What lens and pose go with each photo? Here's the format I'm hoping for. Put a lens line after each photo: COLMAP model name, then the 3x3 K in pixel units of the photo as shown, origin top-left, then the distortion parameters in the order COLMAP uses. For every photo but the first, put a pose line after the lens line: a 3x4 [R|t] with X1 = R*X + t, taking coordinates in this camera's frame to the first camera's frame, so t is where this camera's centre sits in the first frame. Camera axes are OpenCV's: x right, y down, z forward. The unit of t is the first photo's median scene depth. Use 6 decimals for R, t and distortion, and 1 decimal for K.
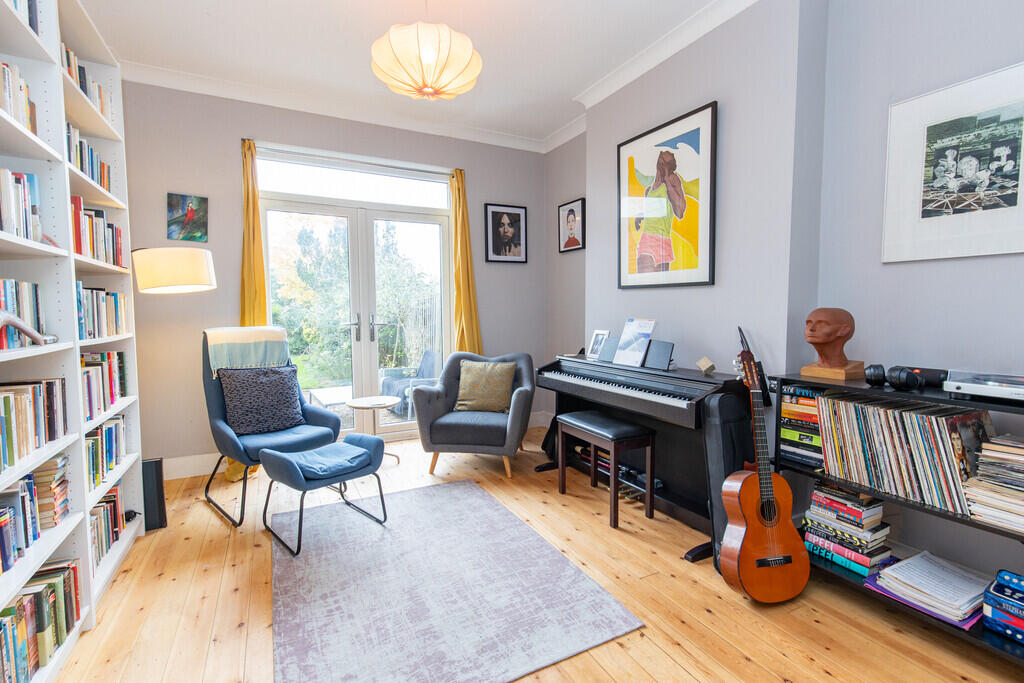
lens RADIAL K [[473.3, 0, 512.0], [0, 473.3, 341.5], [0, 0, 1]] dist [0.002379, 0.000292]
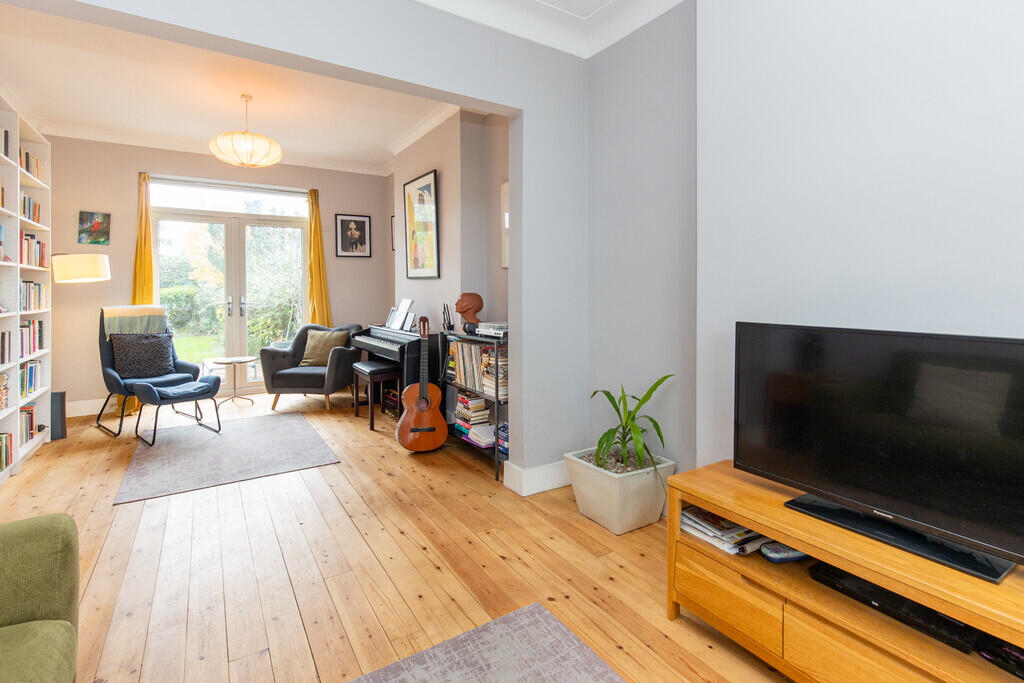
lens RADIAL K [[481.3, 0, 507.4], [0, 481.3, 290.9], [0, 0, 1]] dist [0.002251, -0.000114]
pose [[0.995310, -0.000361, 0.096735, 0.452606], [0.006707, 0.997845, -0.065276, 0.030692], [-0.096503, 0.065618, 0.993167, -0.600658]]
